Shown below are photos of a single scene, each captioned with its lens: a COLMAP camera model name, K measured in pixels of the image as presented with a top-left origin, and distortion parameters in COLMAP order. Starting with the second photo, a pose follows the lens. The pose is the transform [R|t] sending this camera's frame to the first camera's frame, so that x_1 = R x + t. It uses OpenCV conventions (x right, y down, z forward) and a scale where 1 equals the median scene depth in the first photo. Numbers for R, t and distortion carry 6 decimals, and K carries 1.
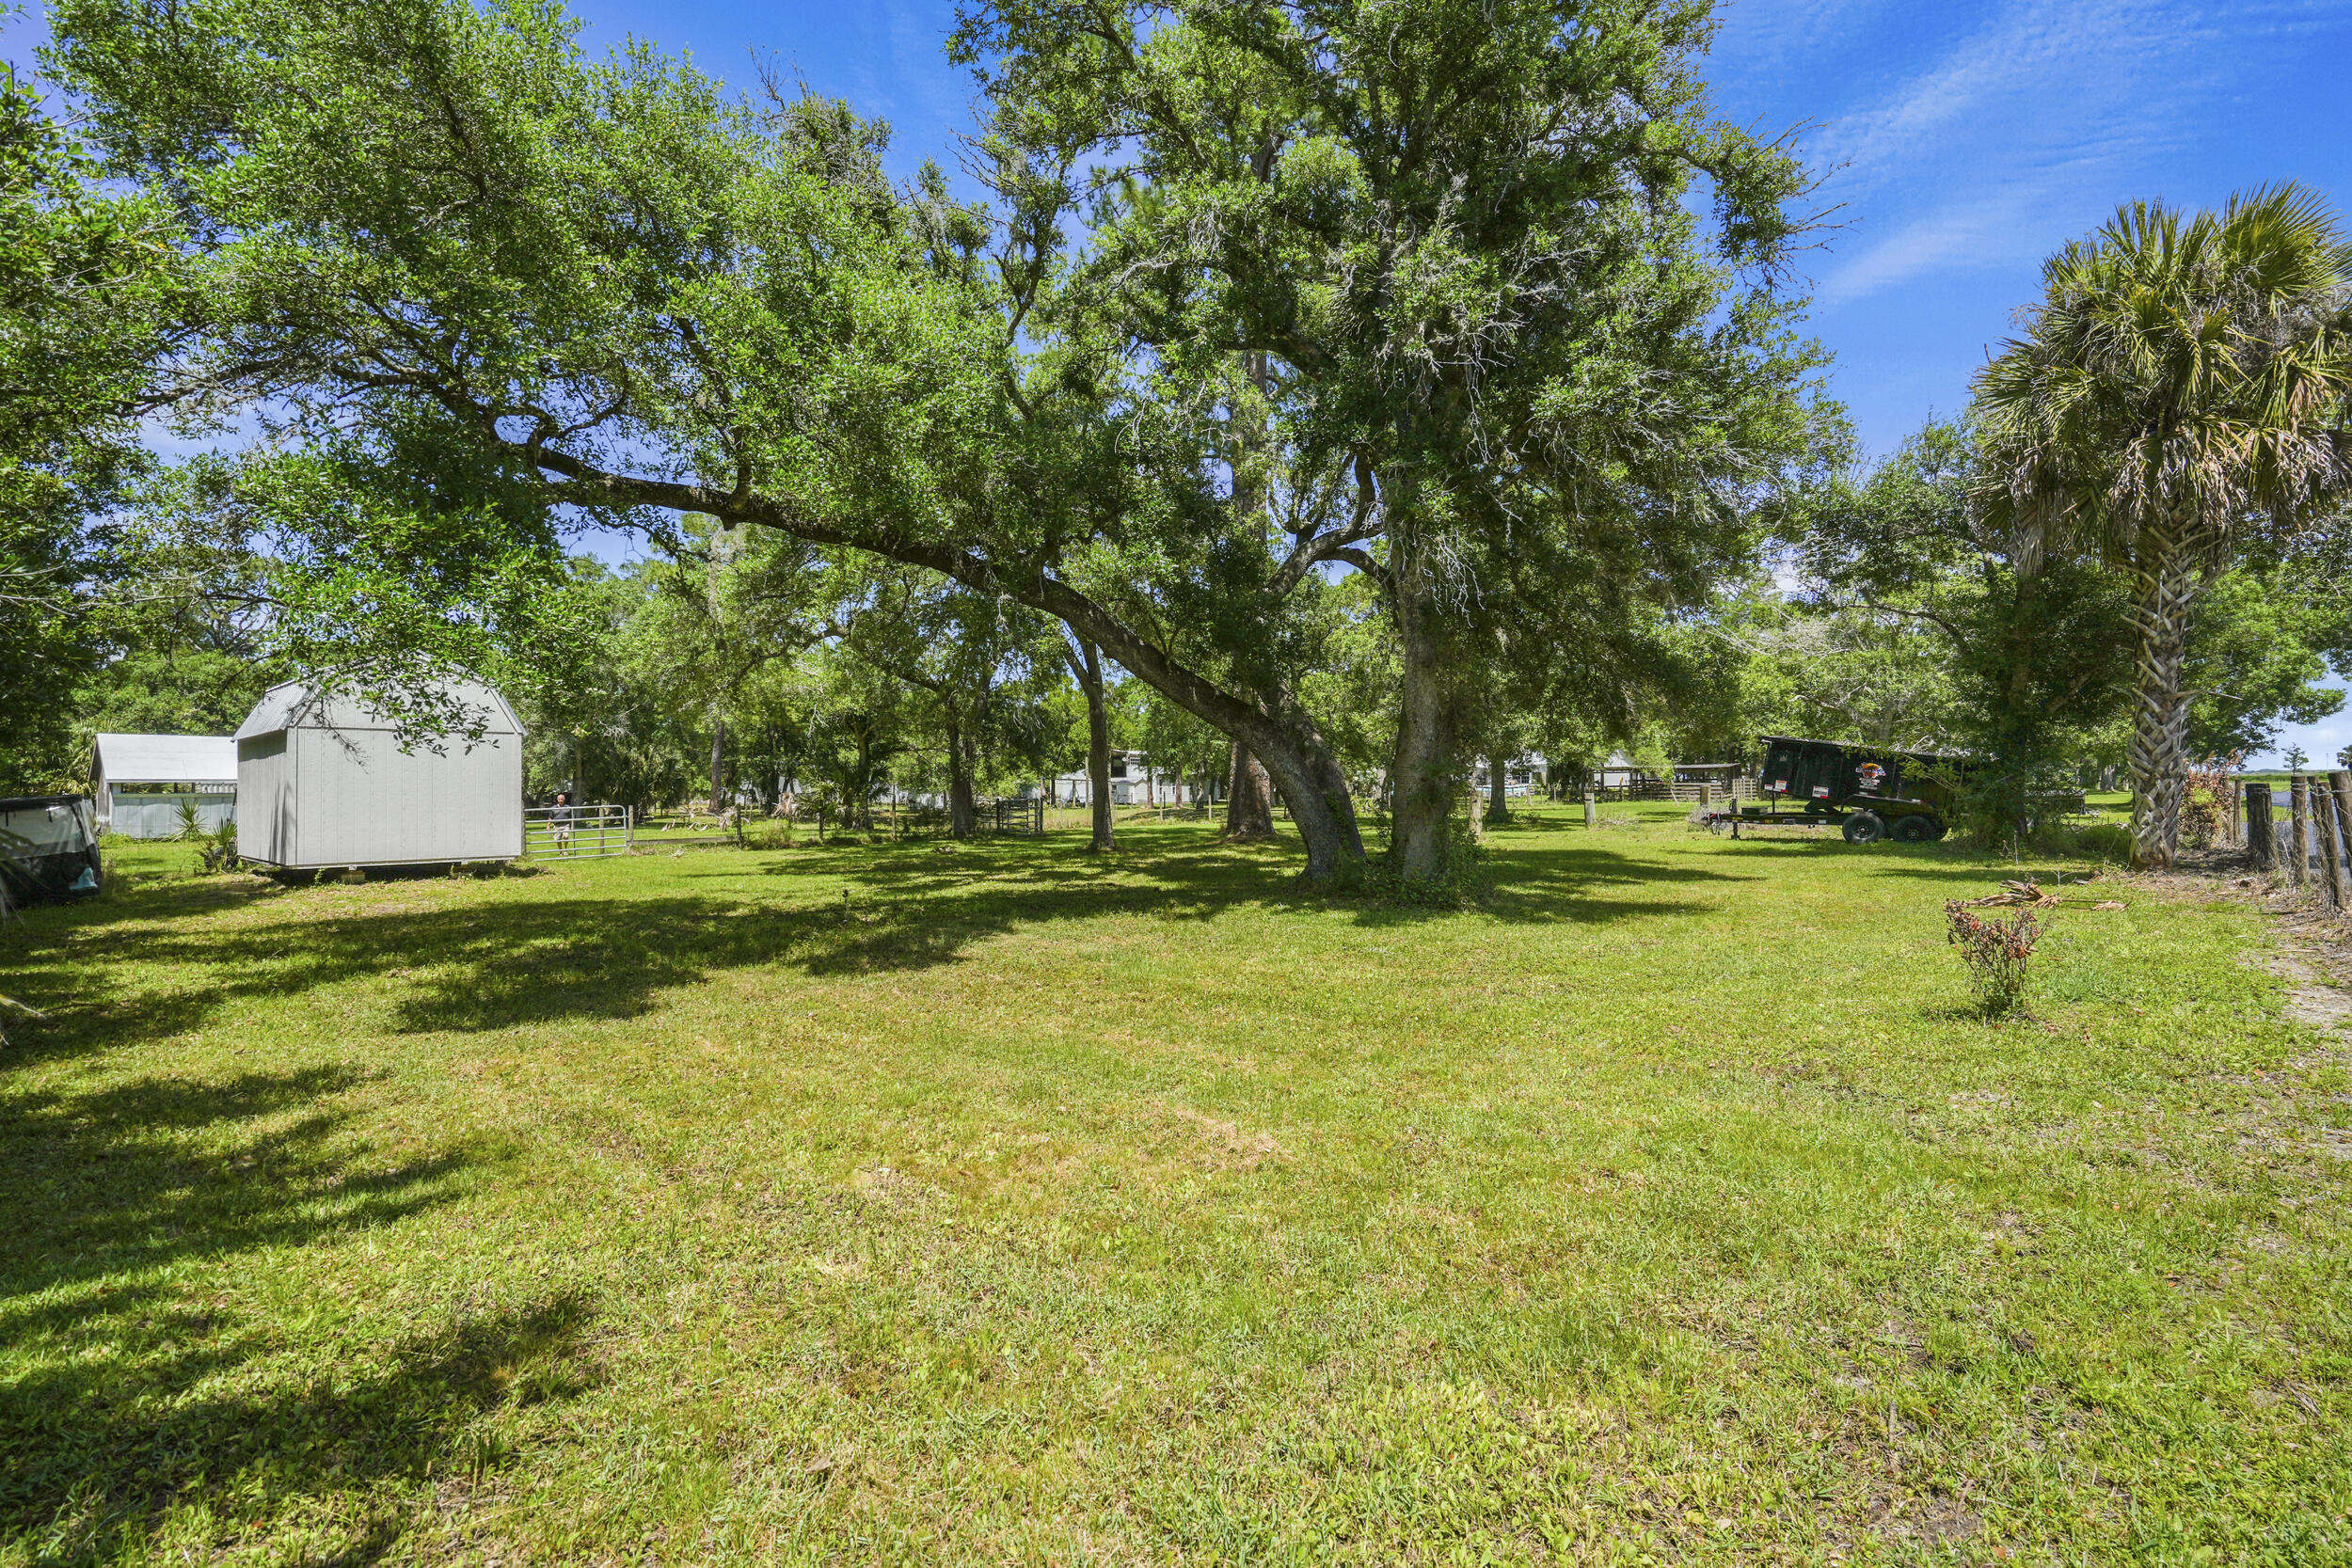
lens RADIAL K [[1078.9, 0, 1173.9], [0, 1078.9, 785.5], [0, 0, 1]] dist [0.002277, 0.000230]
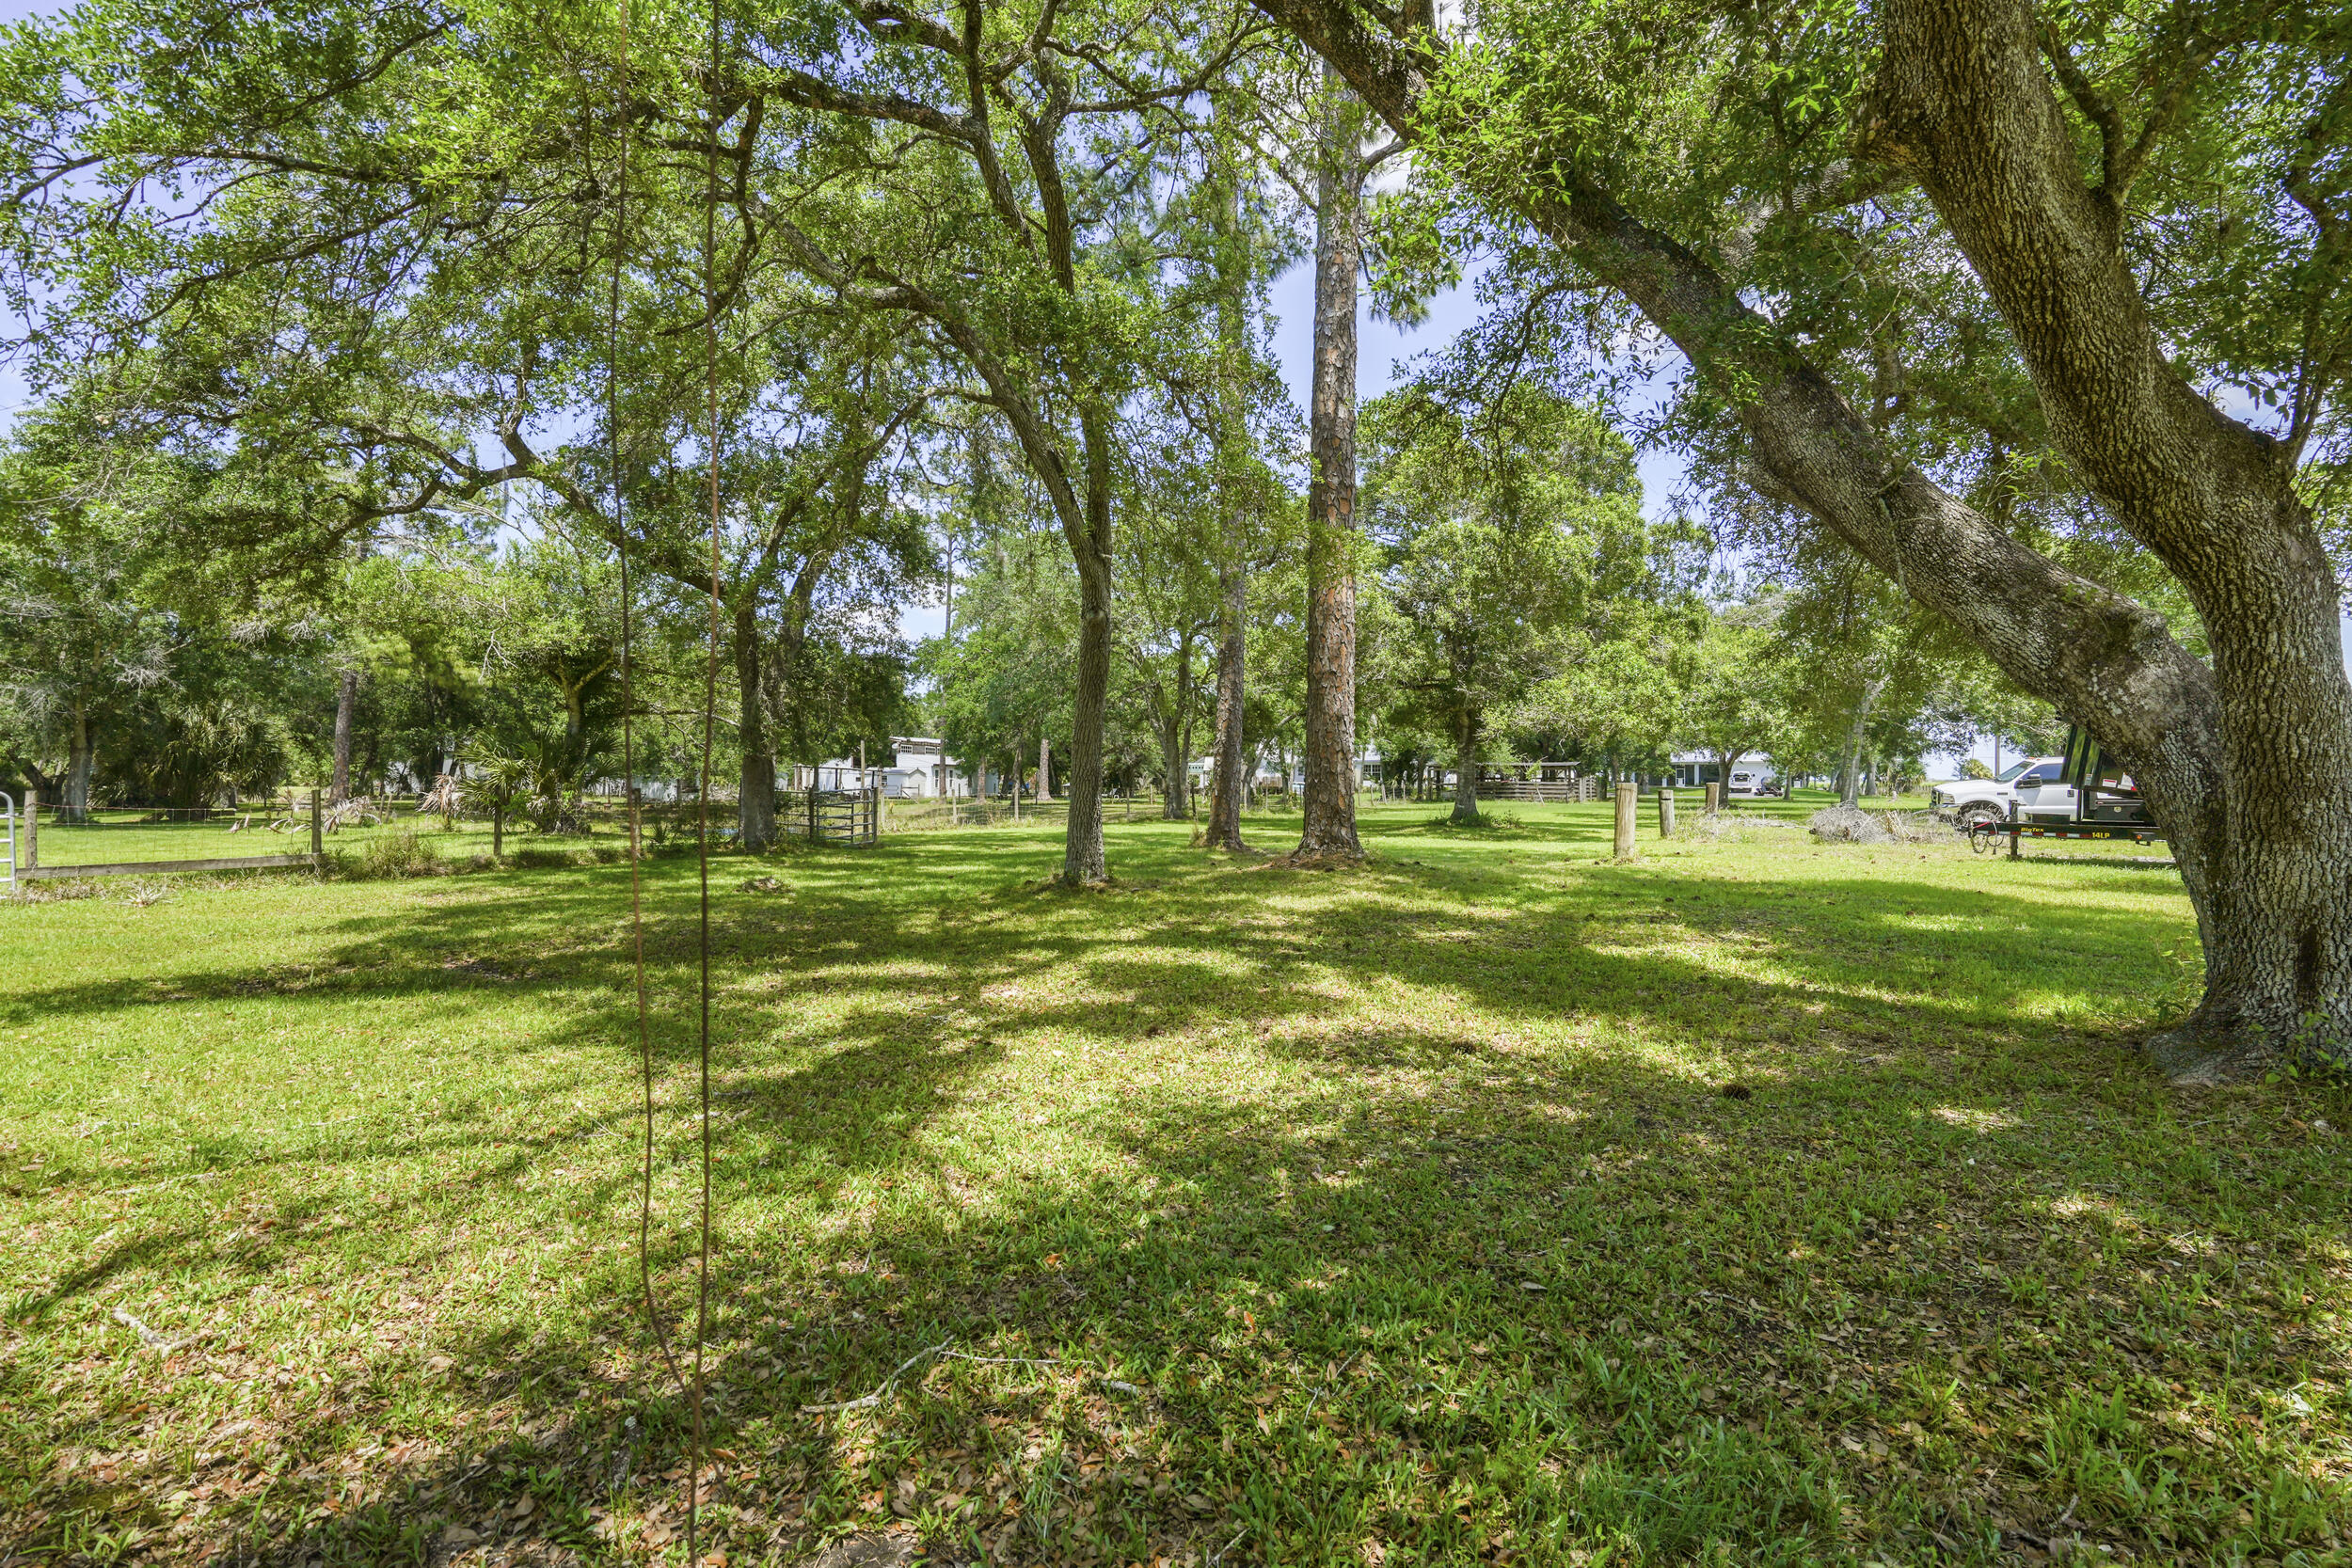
lens RADIAL K [[1078.9, 0, 1179.6], [0, 1078.9, 792.6], [0, 0, 1]] dist [0.002277, 0.000230]
pose [[0.971192, 0.010721, 0.238056, -0.094486], [-0.013496, 0.999859, 0.010032, 0.005370], [-0.237915, -0.012956, 0.971200, 0.299432]]
